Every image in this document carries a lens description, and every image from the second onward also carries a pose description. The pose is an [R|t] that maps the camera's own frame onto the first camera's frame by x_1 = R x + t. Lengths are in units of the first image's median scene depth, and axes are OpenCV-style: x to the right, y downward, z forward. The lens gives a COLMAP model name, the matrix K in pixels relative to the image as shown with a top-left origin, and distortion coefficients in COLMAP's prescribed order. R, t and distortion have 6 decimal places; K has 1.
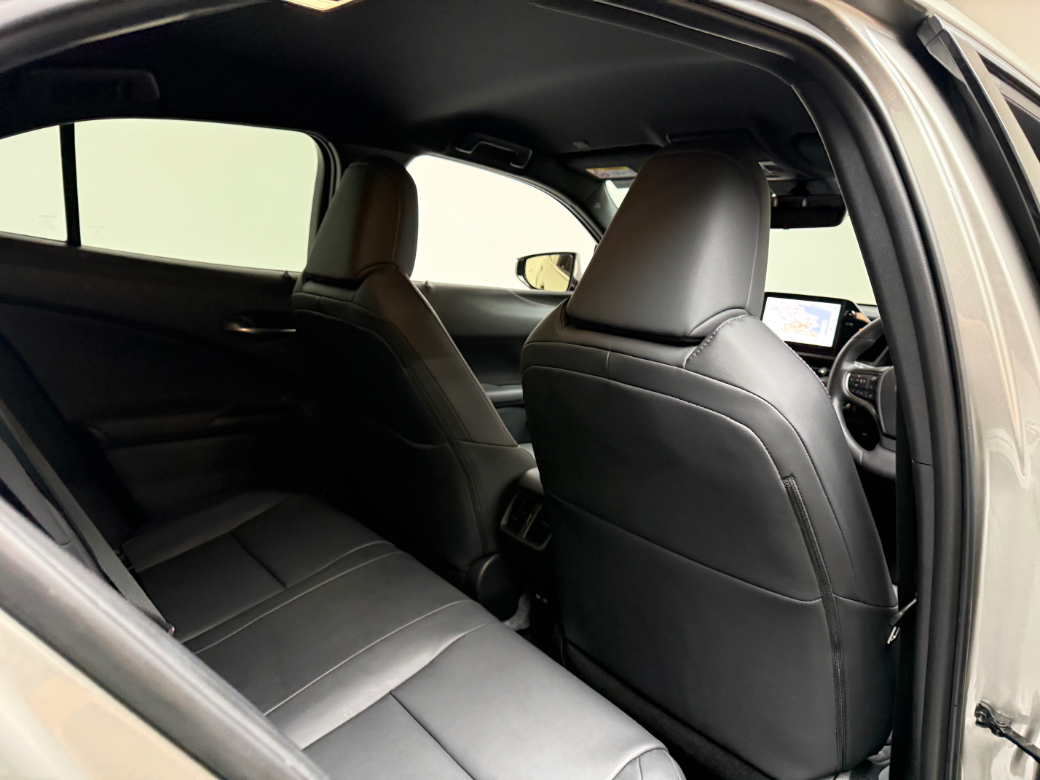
lens RADIAL K [[729.8, 0, 519.6], [0, 729.8, 407.9], [0, 0, 1]] dist [-0.000566, -0.059580]
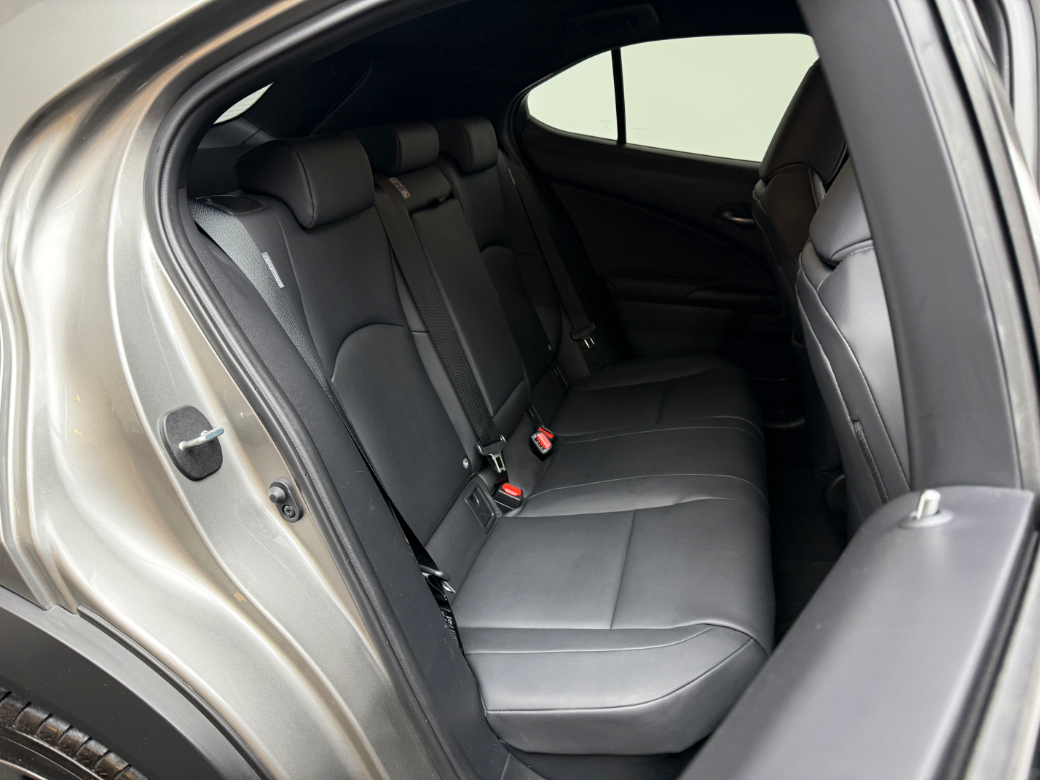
lens RADIAL K [[719.0, 0, 518.3], [0, 719.0, 398.2], [0, 0, 1]] dist [0.035527, -0.058141]
pose [[0.573306, 0.280075, -0.769986, 0.483558], [-0.168415, 0.959977, 0.223786, -0.041102], [0.801846, 0.001379, 0.597530, 0.047970]]
